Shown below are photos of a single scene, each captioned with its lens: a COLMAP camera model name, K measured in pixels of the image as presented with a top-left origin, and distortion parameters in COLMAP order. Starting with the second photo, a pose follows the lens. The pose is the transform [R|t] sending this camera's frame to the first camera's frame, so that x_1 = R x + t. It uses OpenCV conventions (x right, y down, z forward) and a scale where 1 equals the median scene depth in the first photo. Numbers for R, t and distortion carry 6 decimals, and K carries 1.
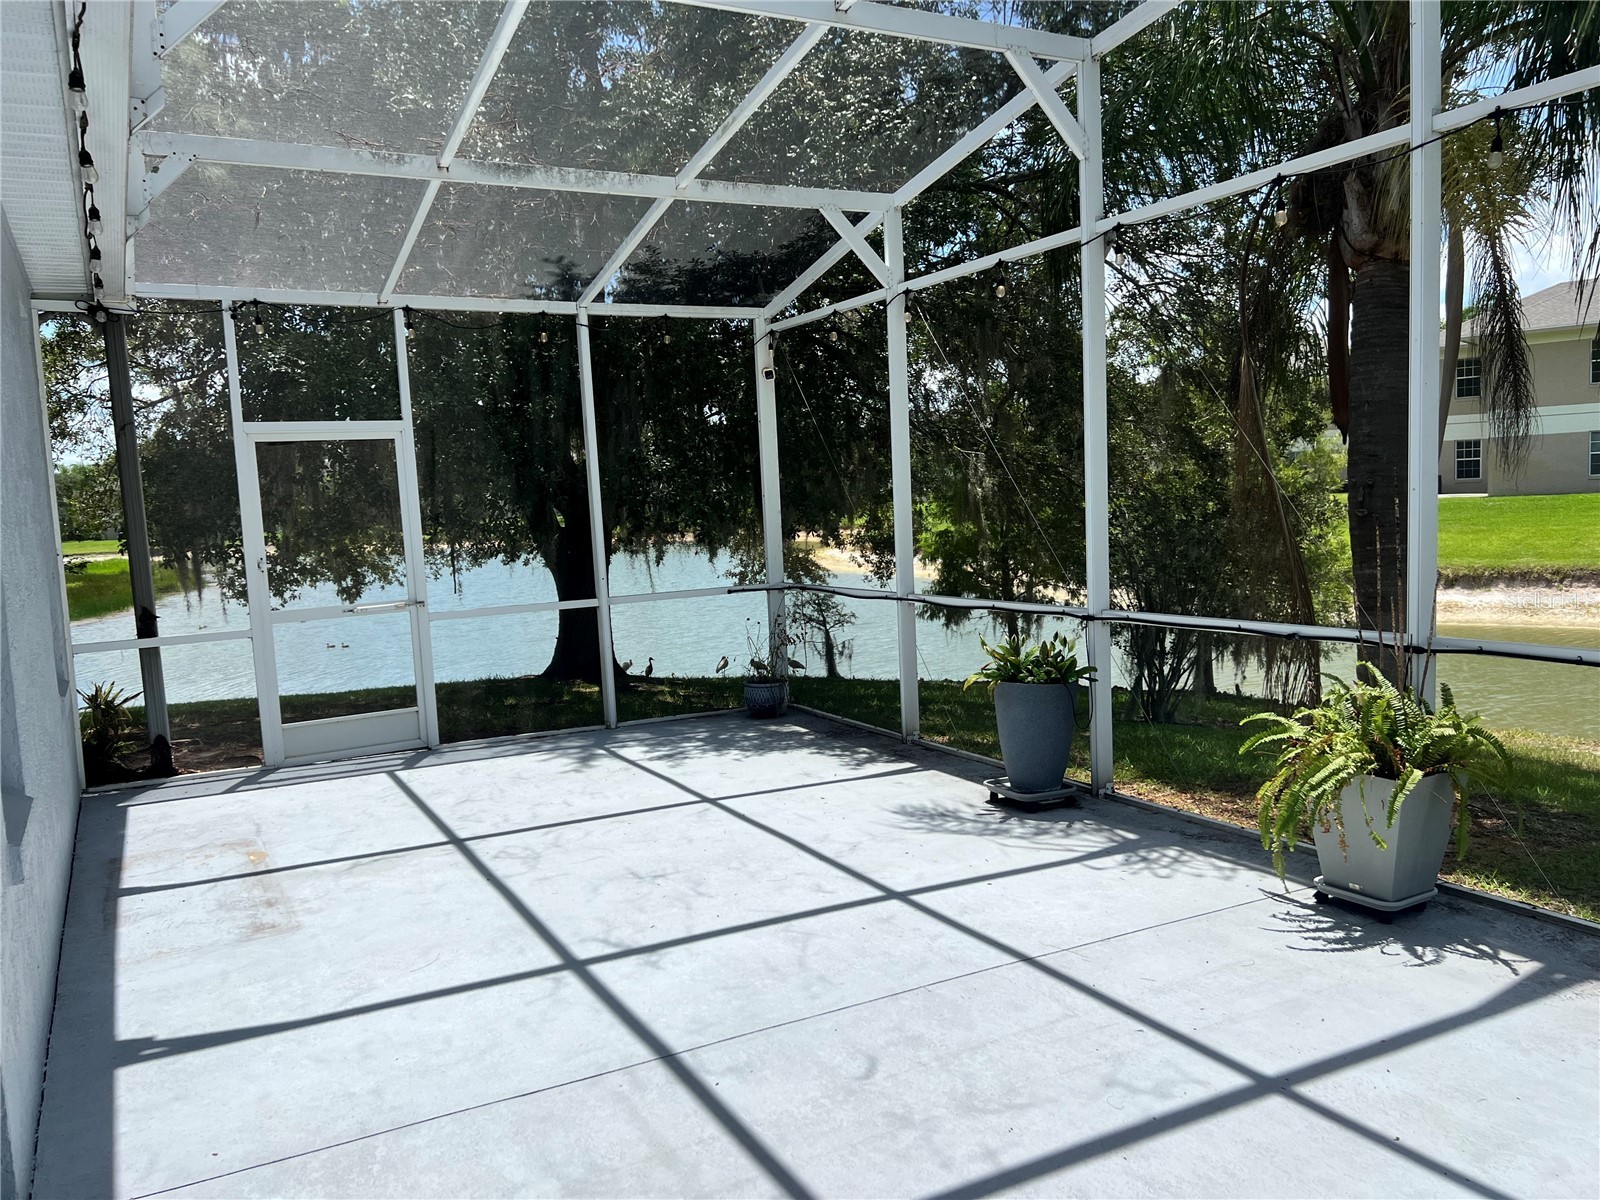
lens RADIAL K [[1195.4, 0, 807.8], [0, 1195.4, 608.7], [0, 0, 1]] dist [0.044670, -0.054749]
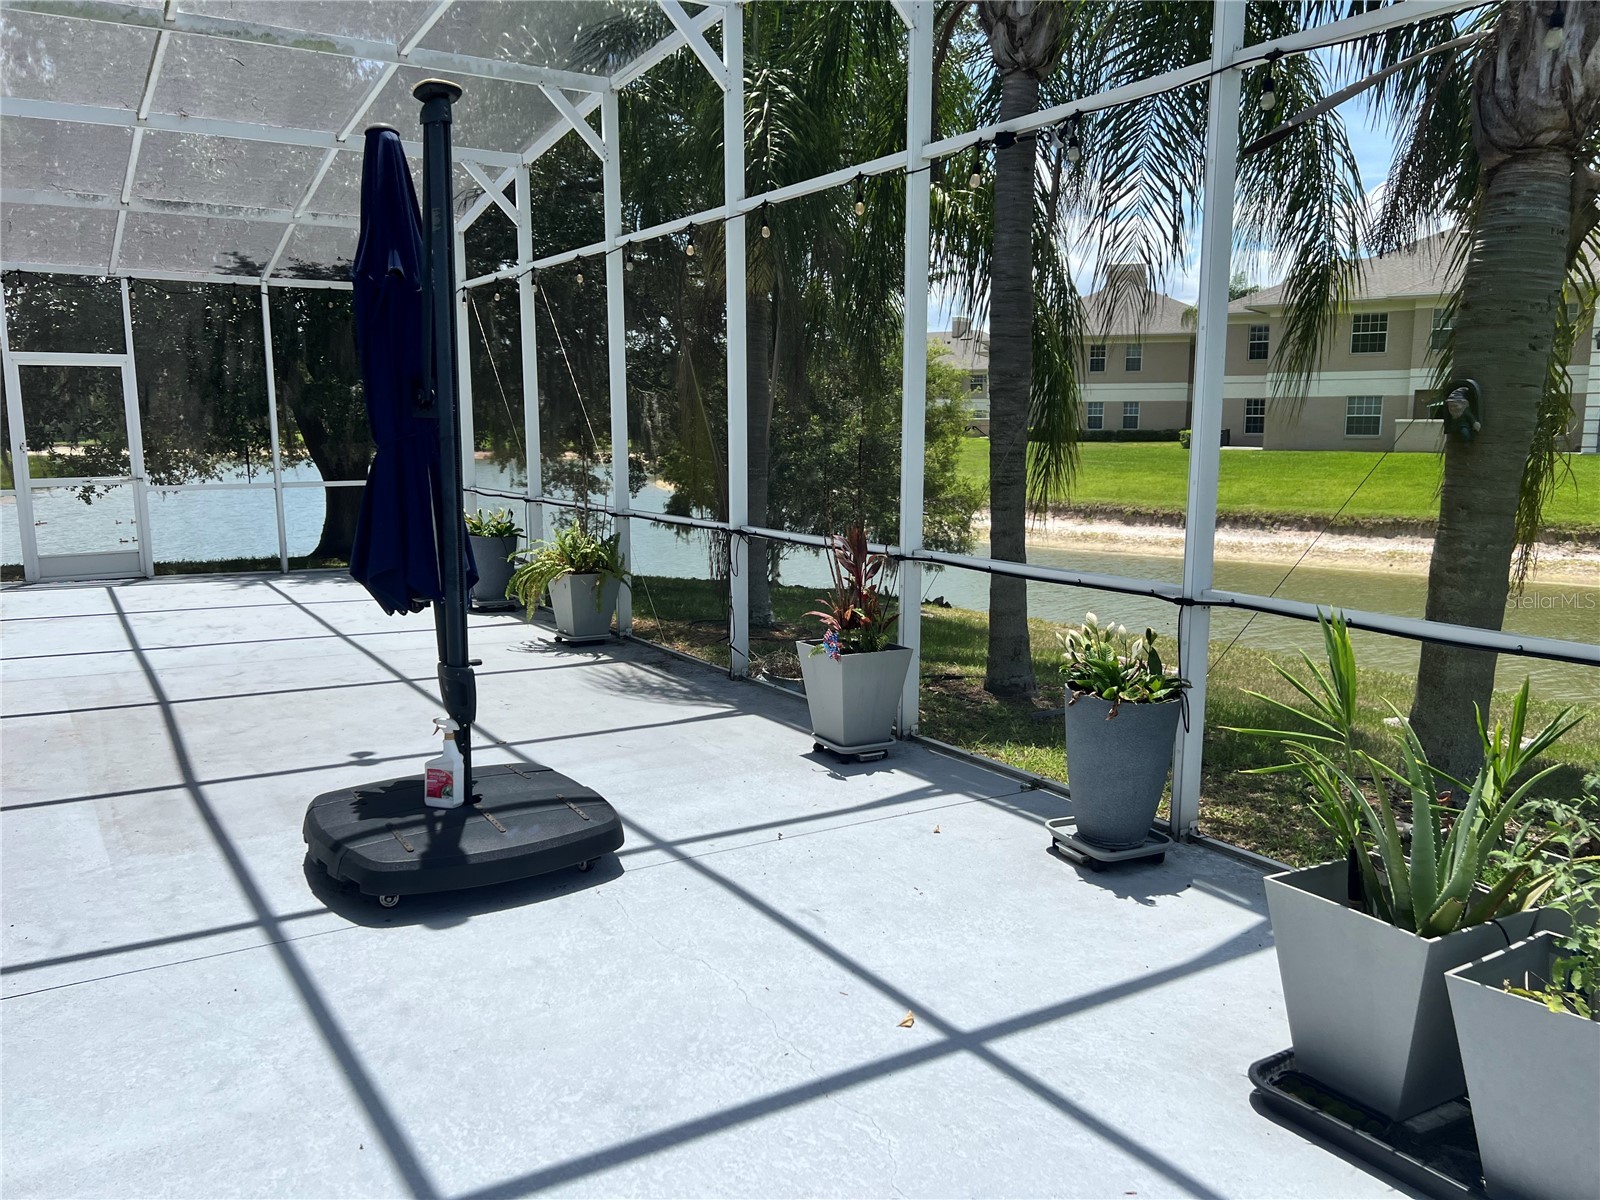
lens RADIAL K [[1195.4, 0, 803.7], [0, 1195.4, 608.8], [0, 0, 1]] dist [0.044670, -0.054749]
pose [[0.996810, 0.035505, 0.071482, 0.419811], [-0.039687, 0.997530, 0.057960, 0.038714], [-0.069248, -0.060612, 0.995756, -0.585074]]
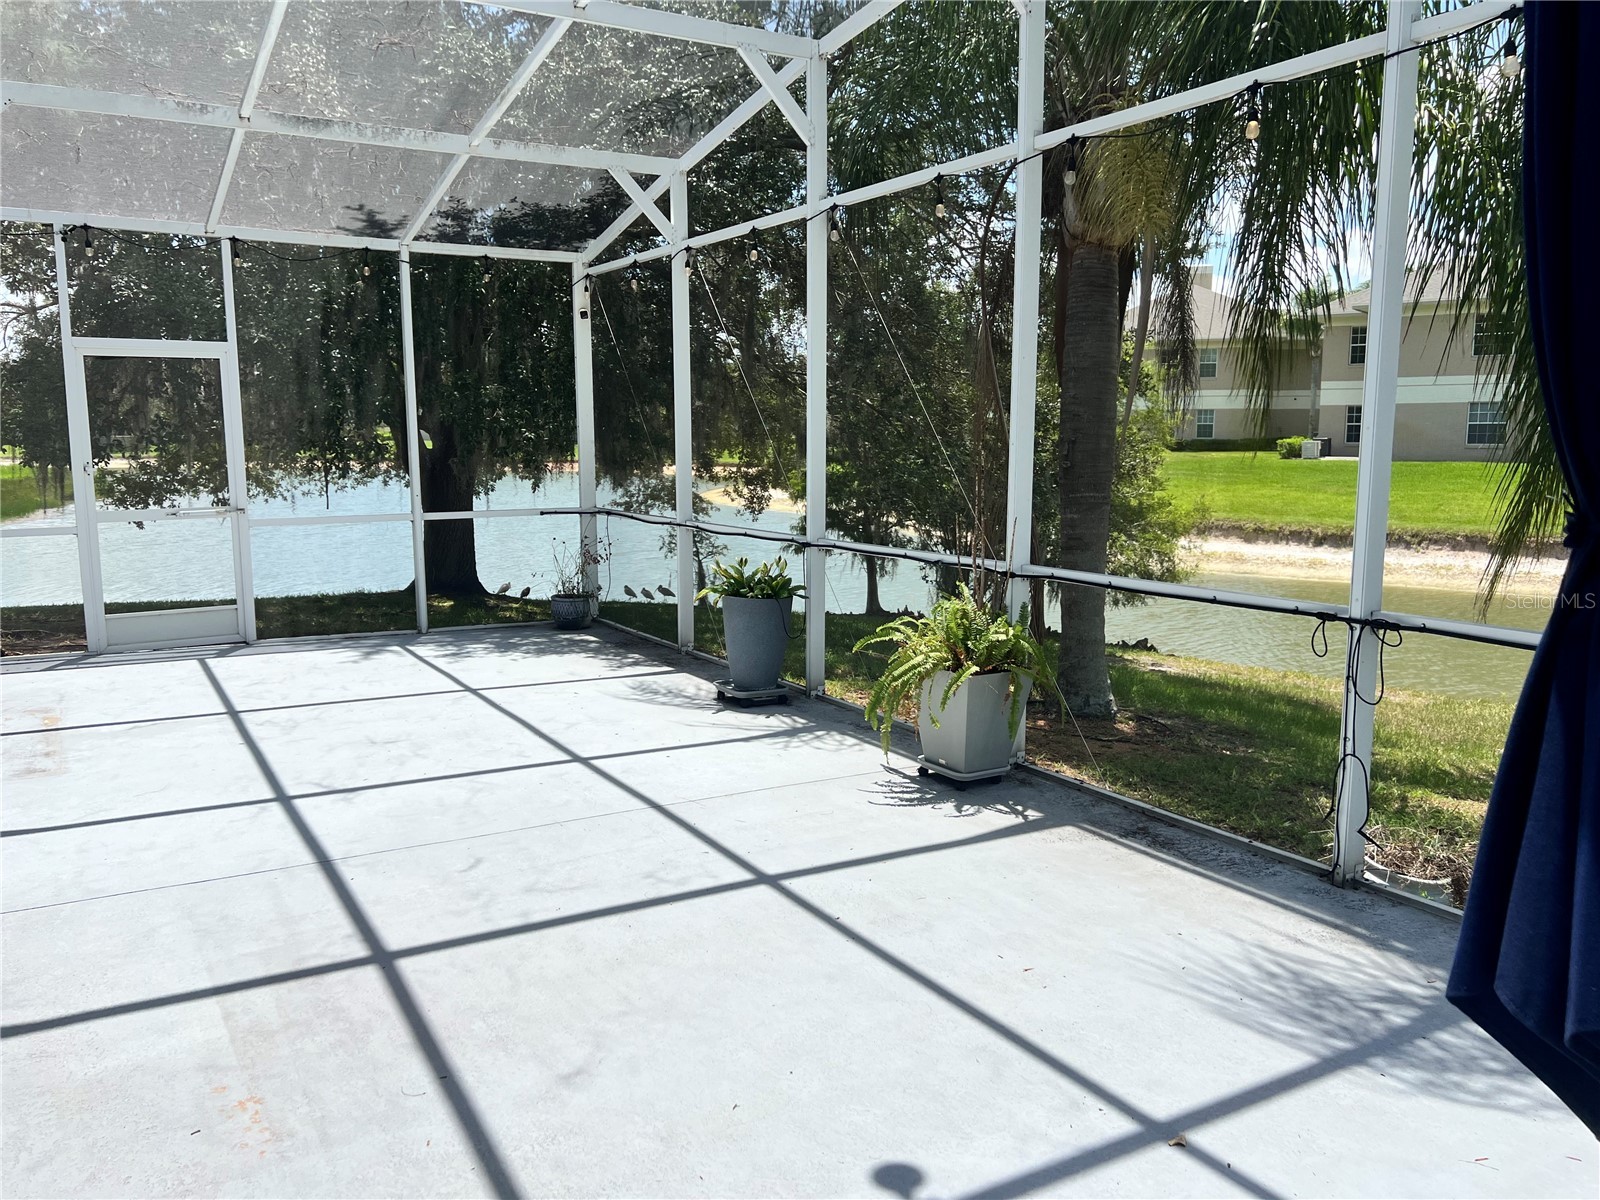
lens RADIAL K [[1195.4, 0, 795.8], [0, 1195.4, 593.9], [0, 0, 1]] dist [0.044670, -0.054749]
pose [[0.998140, 0.038120, 0.047567, 0.142417], [-0.039976, 0.998450, 0.038718, 0.009294], [-0.046017, -0.040548, 0.998117, -0.133499]]
